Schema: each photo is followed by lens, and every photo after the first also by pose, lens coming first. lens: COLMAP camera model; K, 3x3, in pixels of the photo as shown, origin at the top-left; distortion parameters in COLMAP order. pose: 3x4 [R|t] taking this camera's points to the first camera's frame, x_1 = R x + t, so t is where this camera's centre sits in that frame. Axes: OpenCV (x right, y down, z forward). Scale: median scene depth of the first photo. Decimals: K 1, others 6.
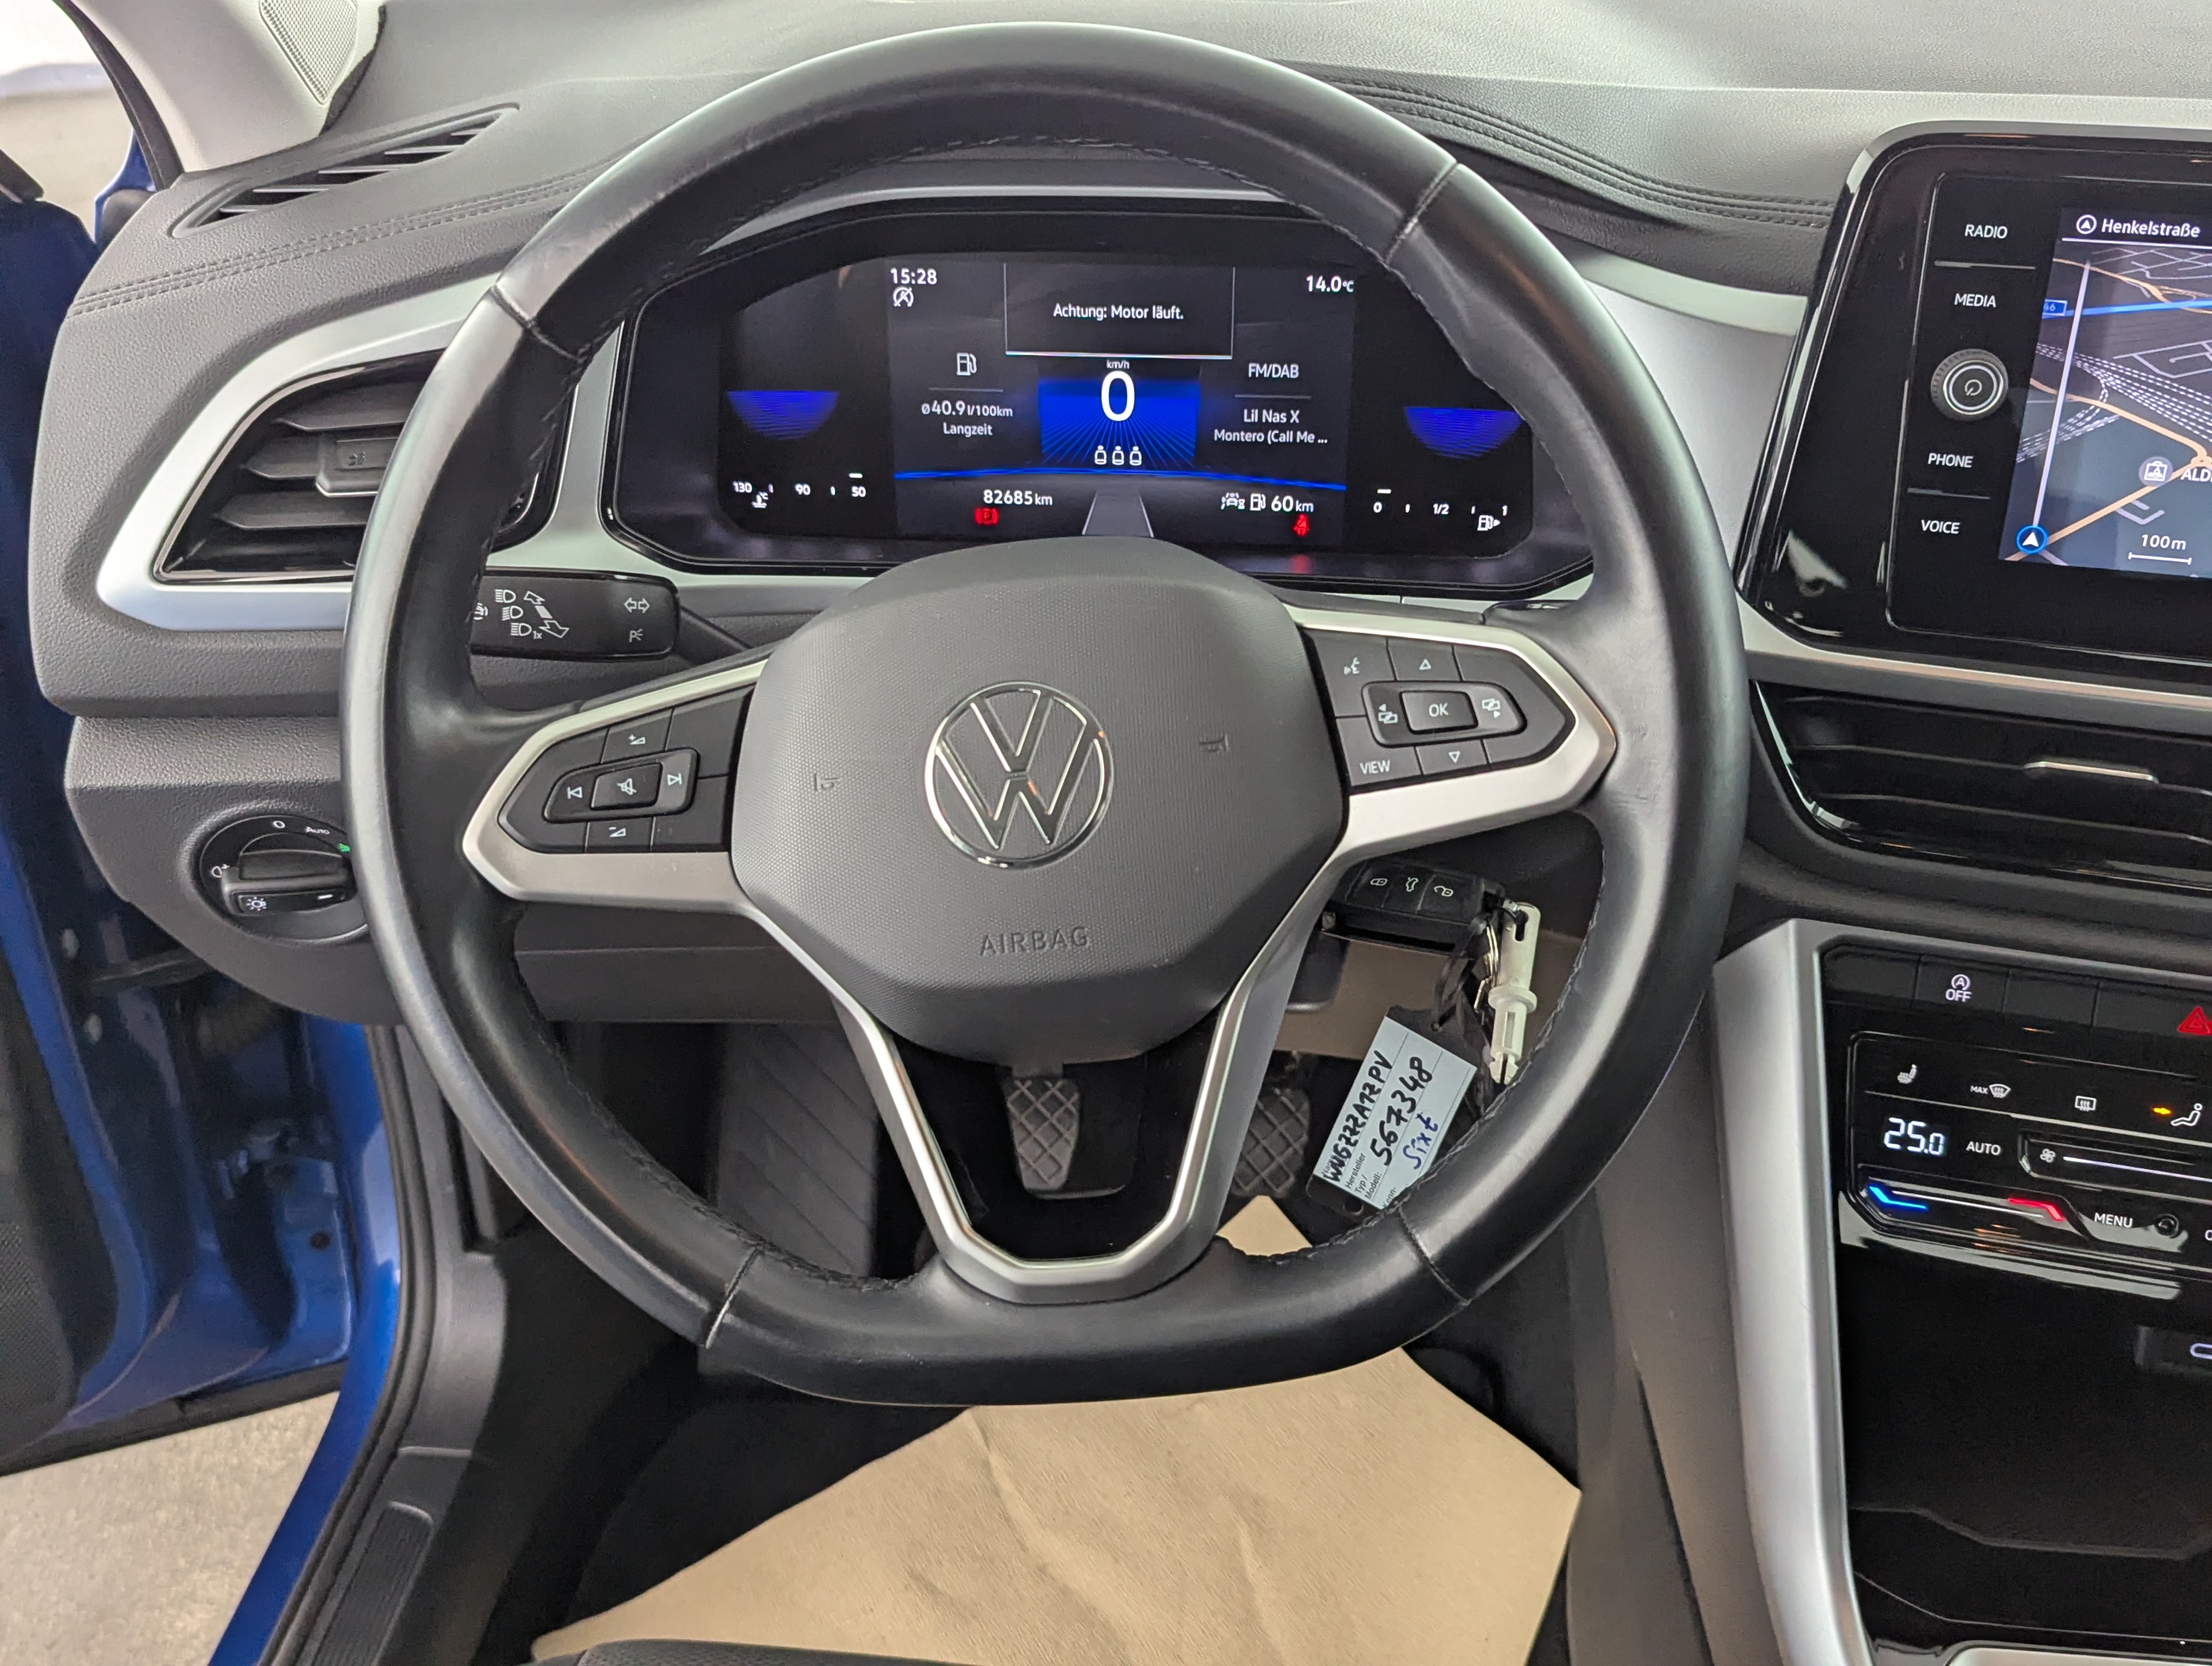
lens RADIAL K [[2058.8, 0, 1106.0], [0, 2058.8, 833.0], [0, 0, 1]] dist [0.085052, -0.133488]
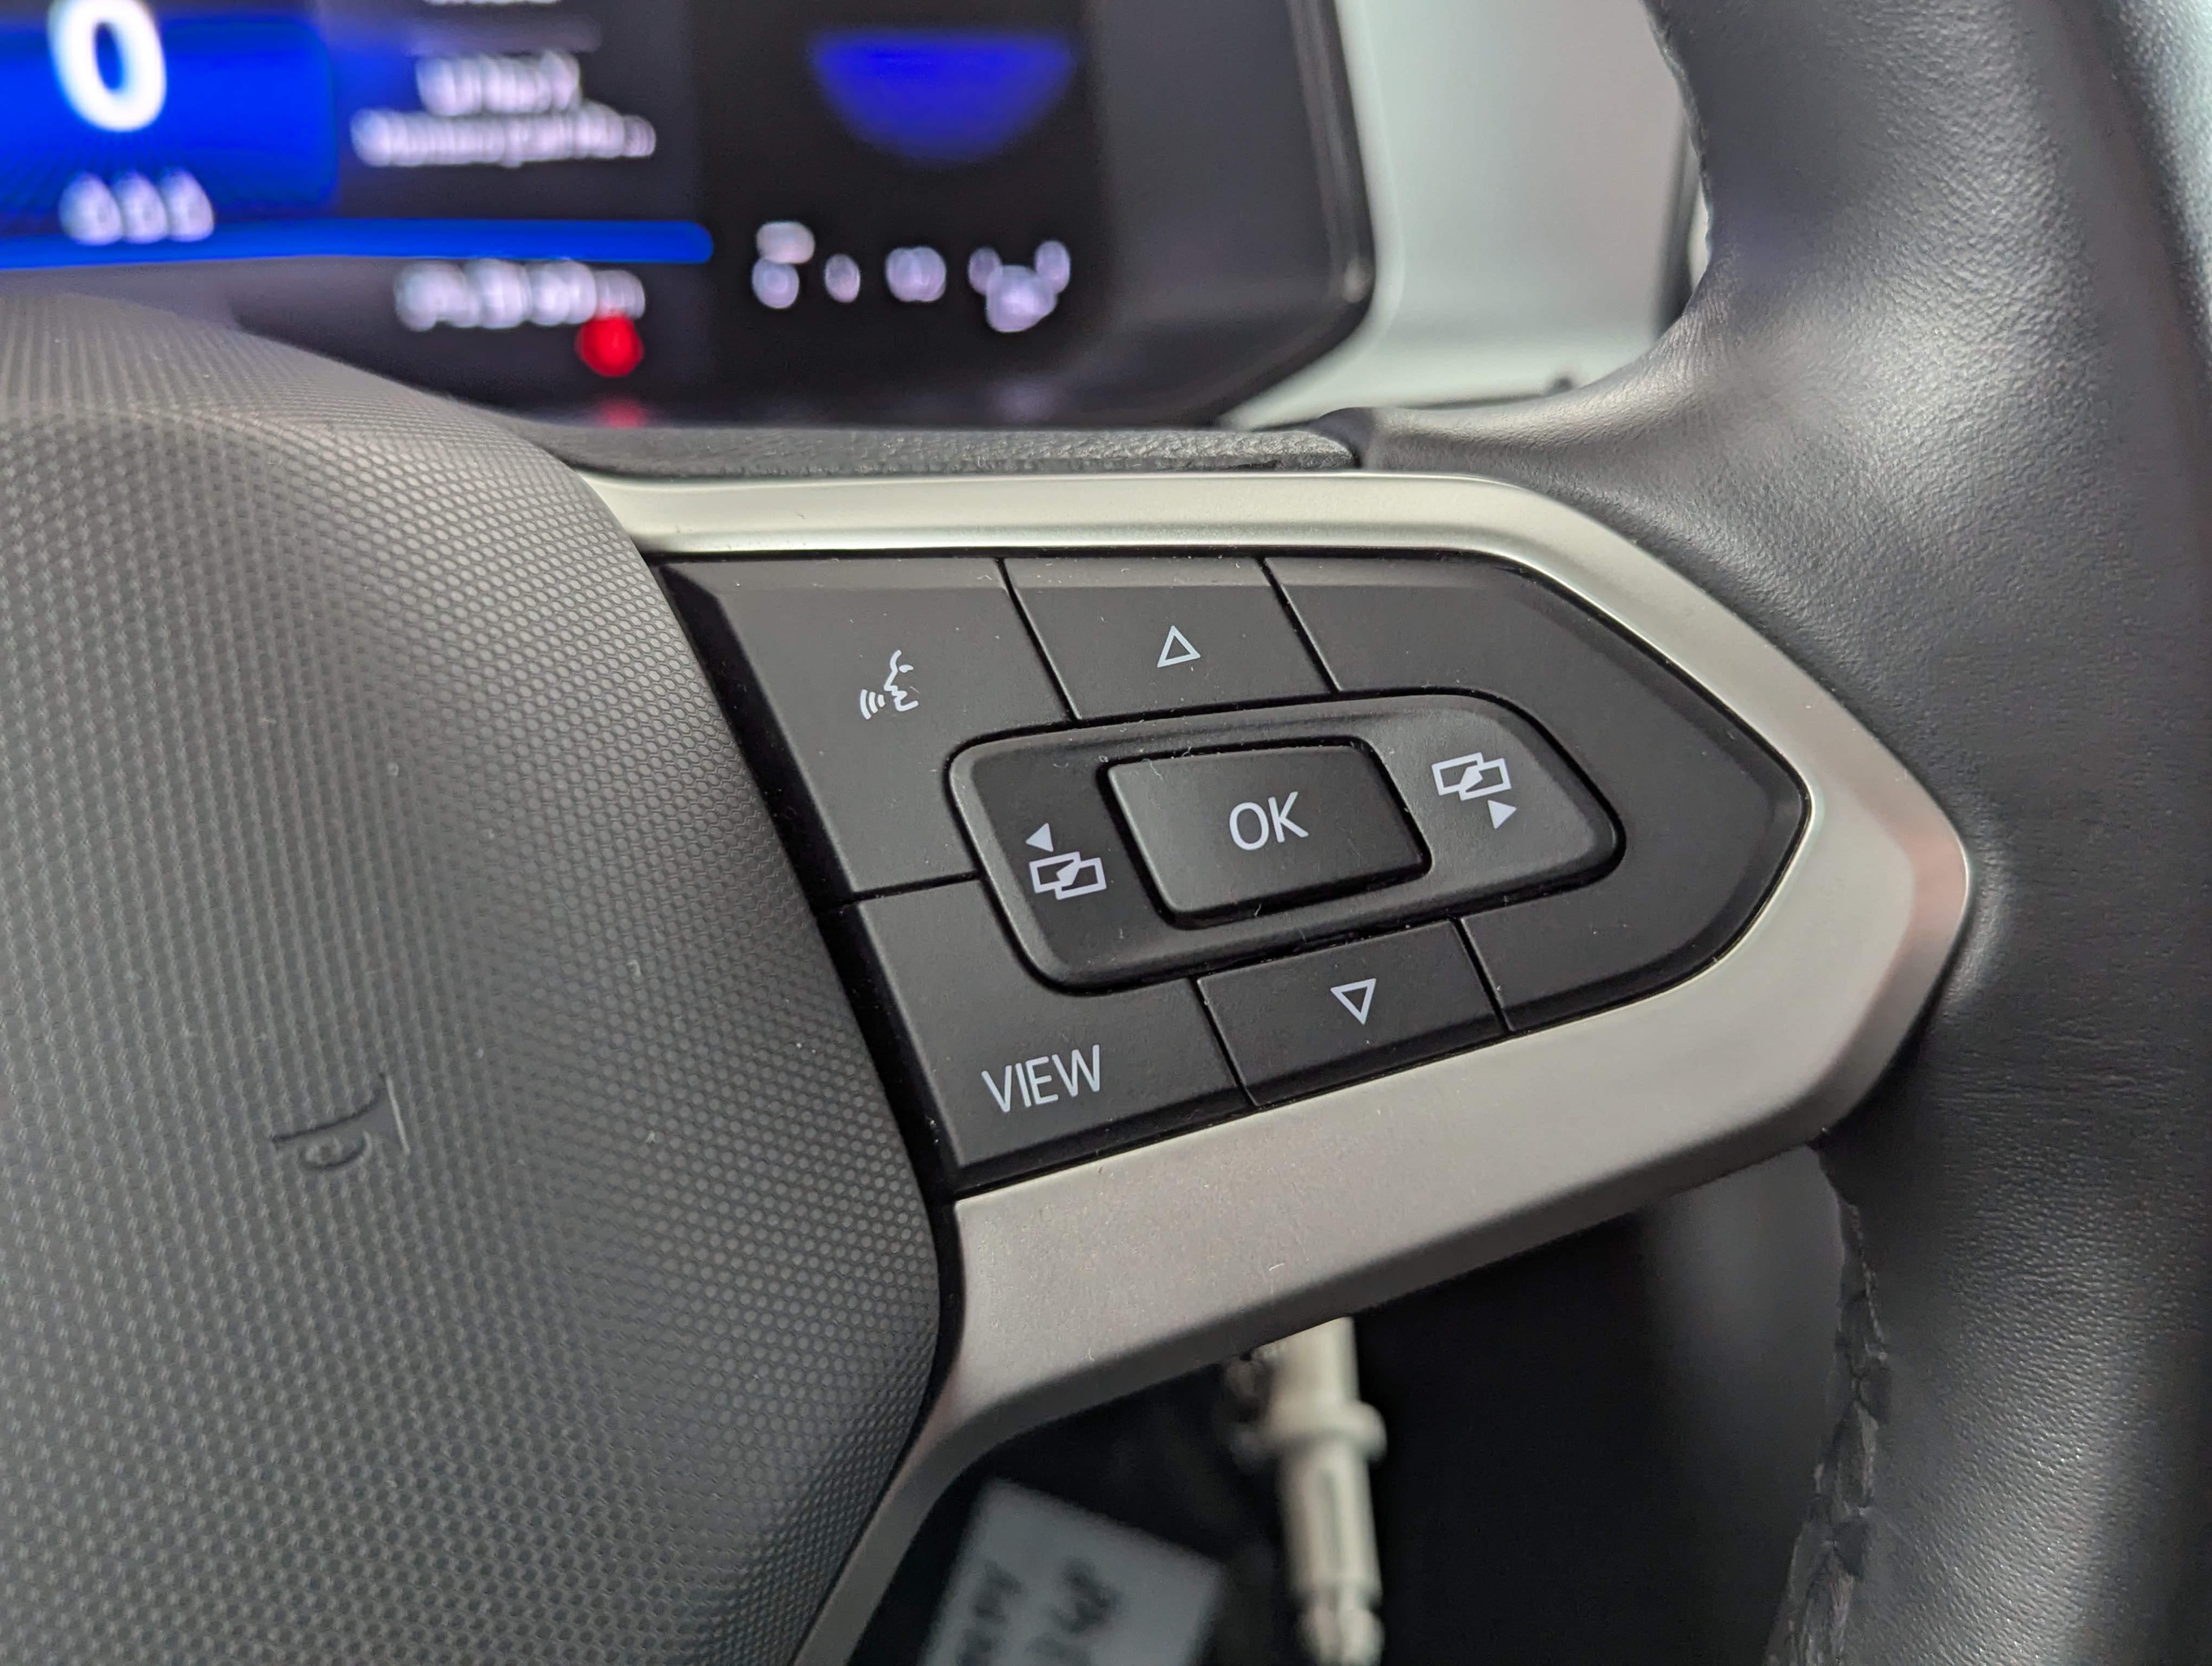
lens RADIAL K [[2058.8, 0, 1106.0], [0, 2058.8, 833.0], [0, 0, 1]] dist [0.085052, -0.133488]
pose [[0.944955, -0.145931, 0.292856, 0.053960], [0.137204, 0.989268, 0.050240, -0.057003], [-0.297045, -0.007294, 0.954836, 0.595458]]
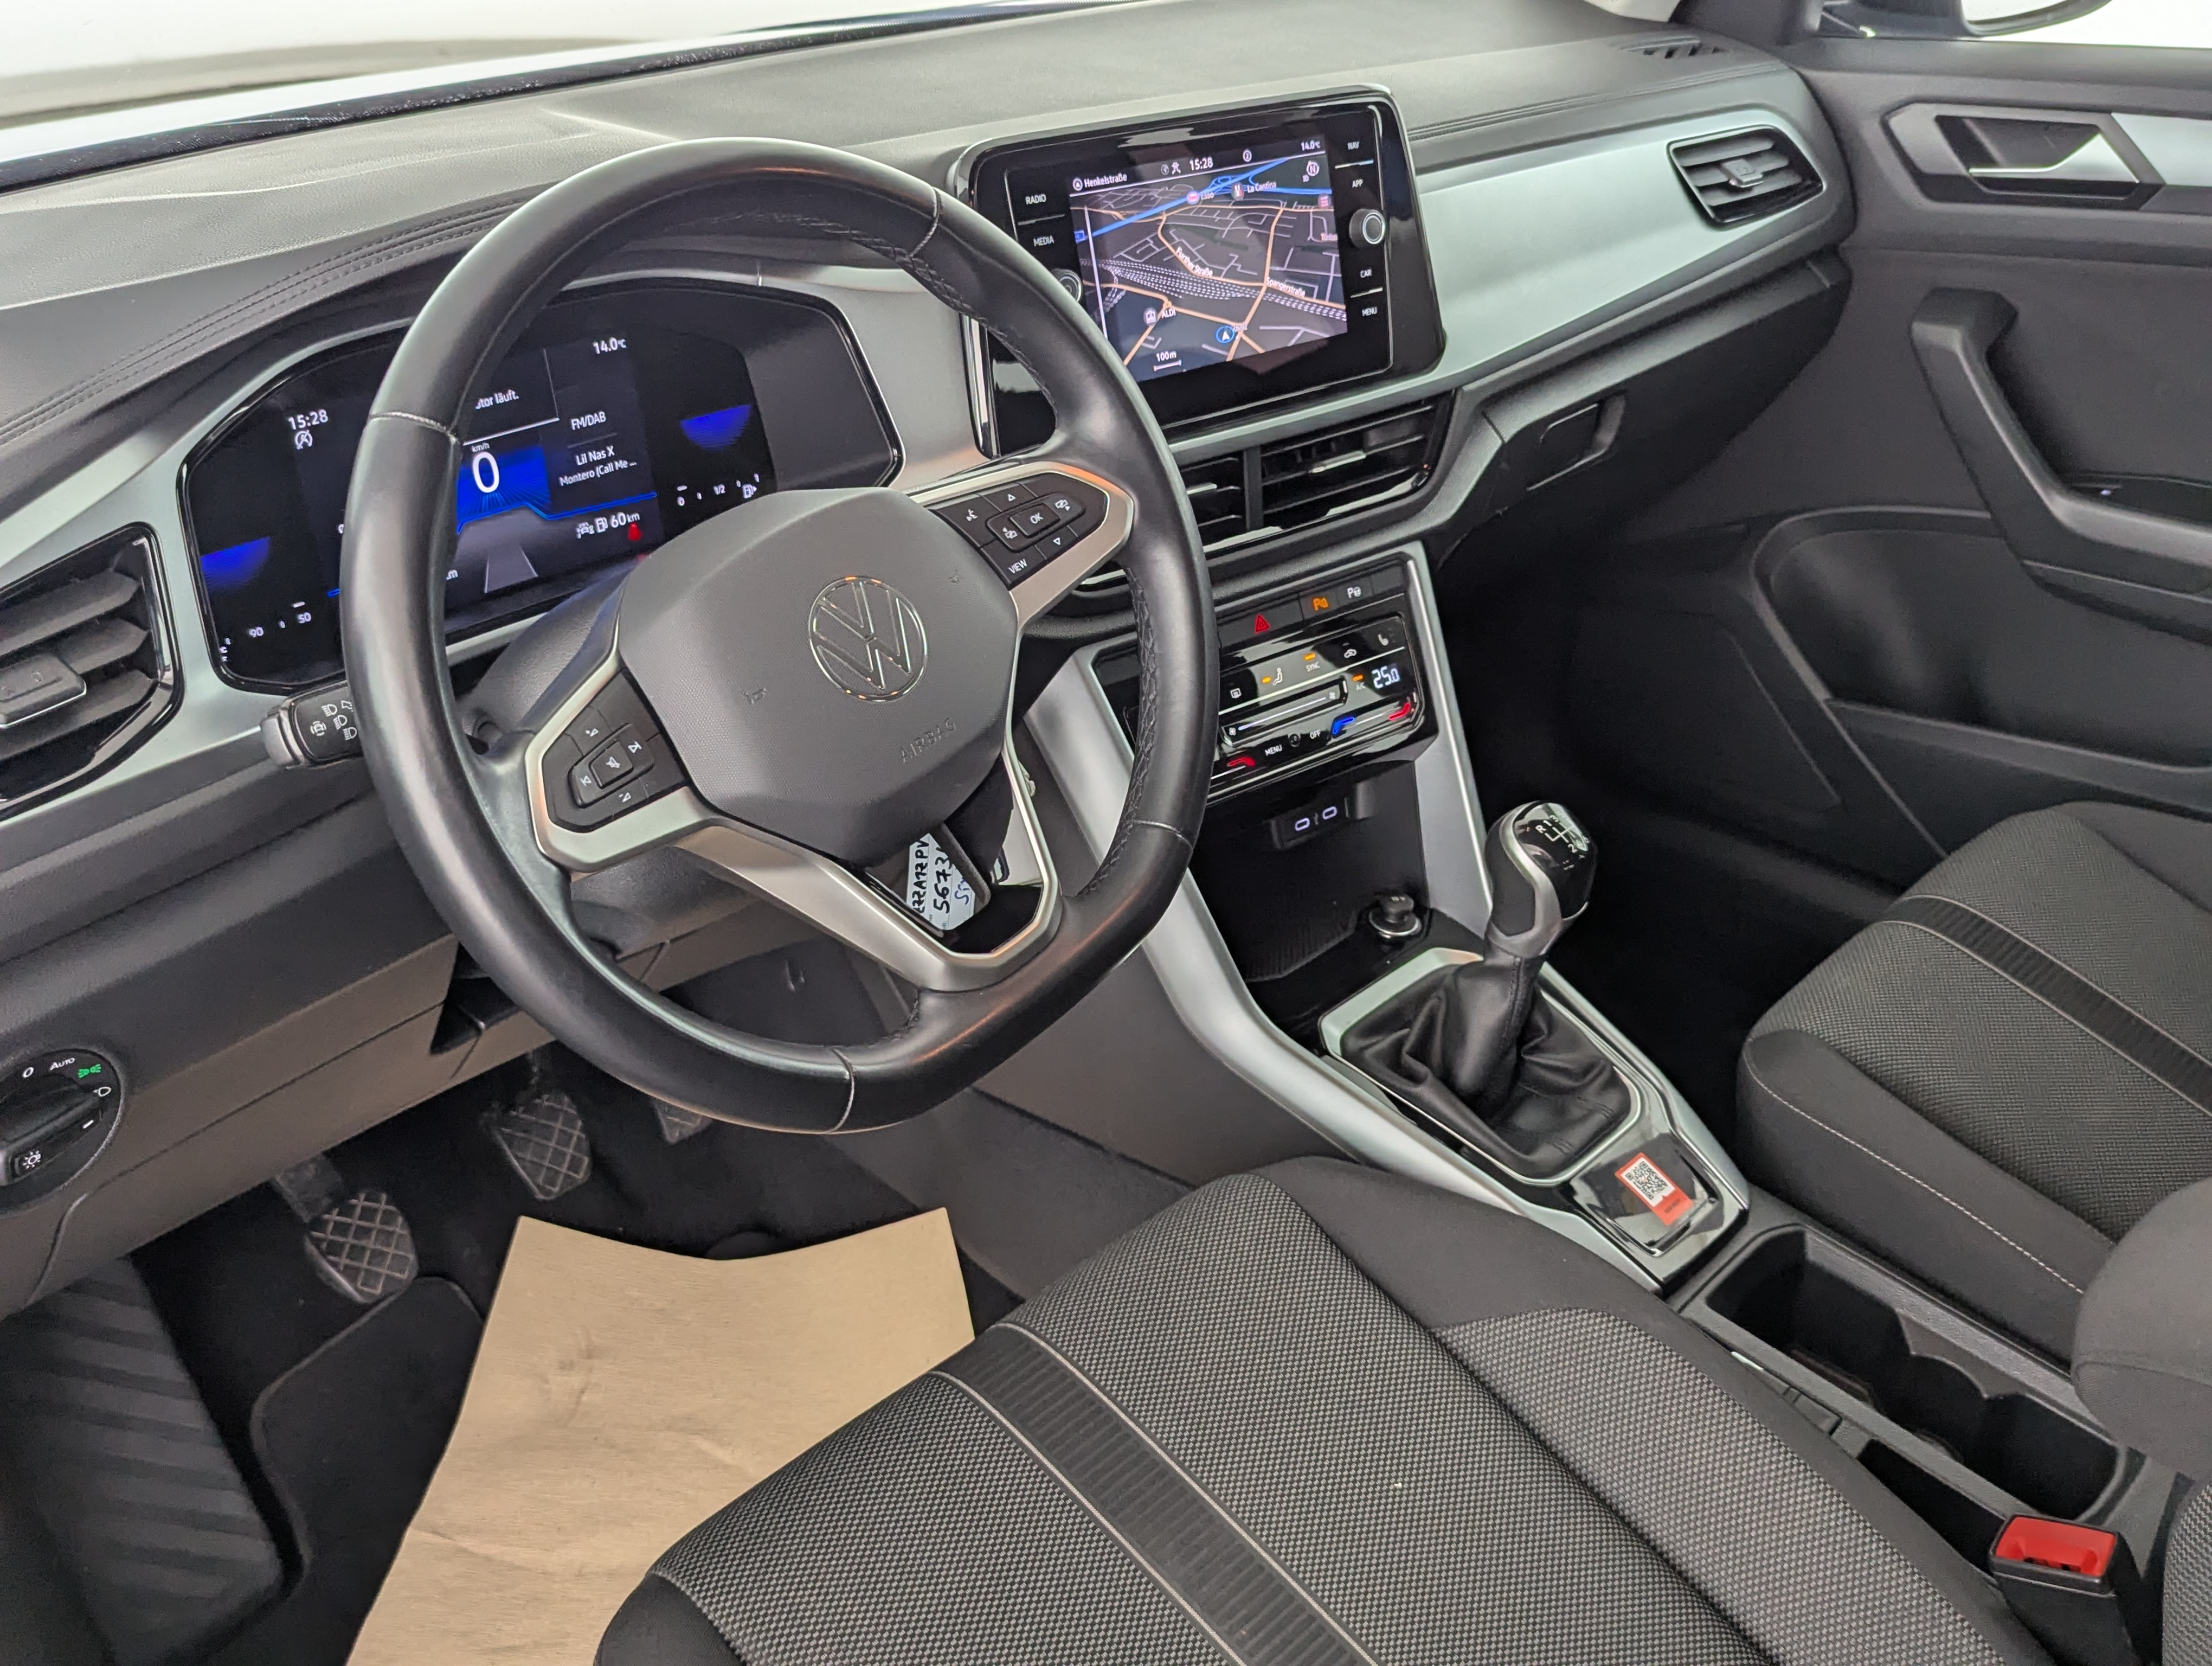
lens RADIAL K [[2058.8, 0, 1106.0], [0, 2058.8, 833.0], [0, 0, 1]] dist [0.085052, -0.133488]
pose [[0.624514, -0.380056, 0.682305, -0.759861], [0.428958, 0.896965, 0.107000, 0.008544], [-0.652670, 0.225857, 0.723195, -0.098443]]
